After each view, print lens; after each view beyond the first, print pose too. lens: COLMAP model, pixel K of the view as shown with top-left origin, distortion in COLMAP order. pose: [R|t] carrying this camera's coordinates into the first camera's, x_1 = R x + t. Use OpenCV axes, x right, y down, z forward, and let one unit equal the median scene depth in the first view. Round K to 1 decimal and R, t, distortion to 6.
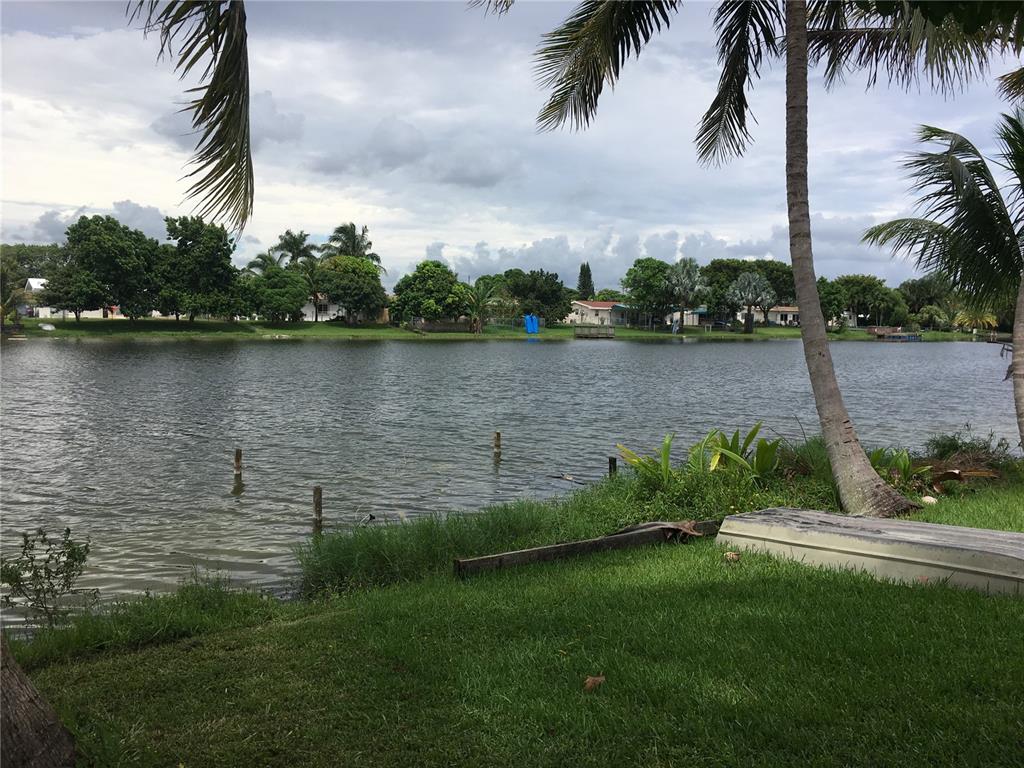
lens RADIAL K [[897.3, 0, 512.0], [0, 897.3, 384.0], [0, 0, 1]] dist [0.068682, -0.010393]
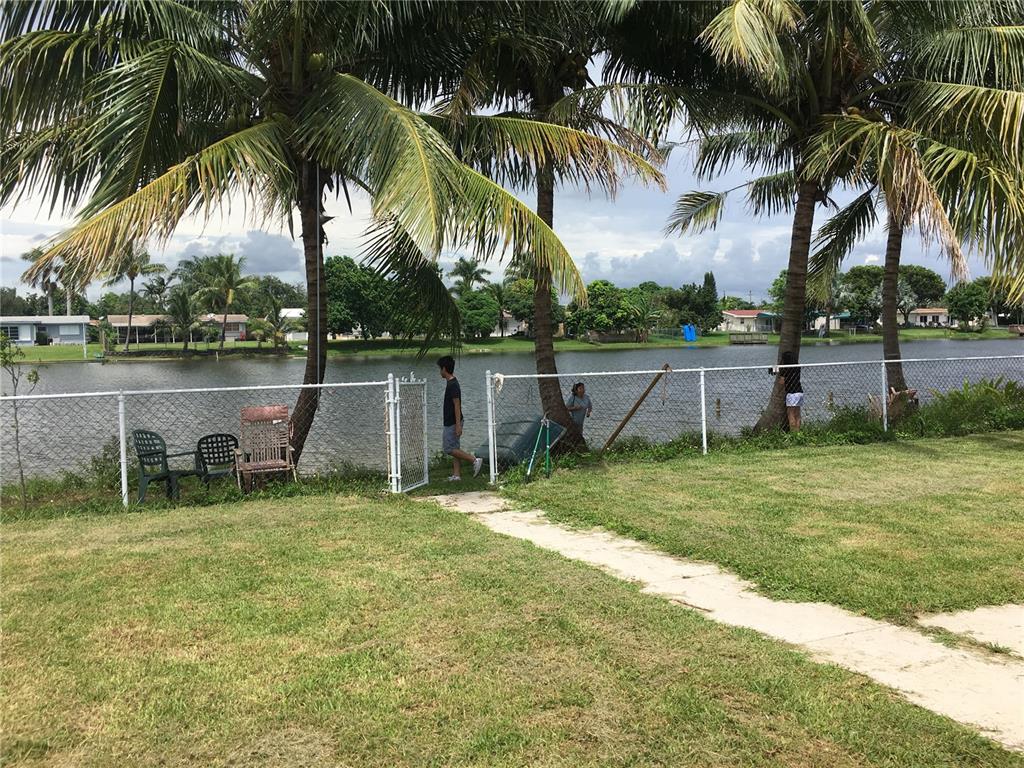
lens RADIAL K [[897.3, 0, 512.0], [0, 897.3, 384.0], [0, 0, 1]] dist [0.068682, -0.010393]
pose [[0.992916, -0.023597, -0.116455, -0.060887], [0.022166, 0.999662, -0.013570, 0.005866], [0.116735, 0.010893, 0.993103, -0.118439]]
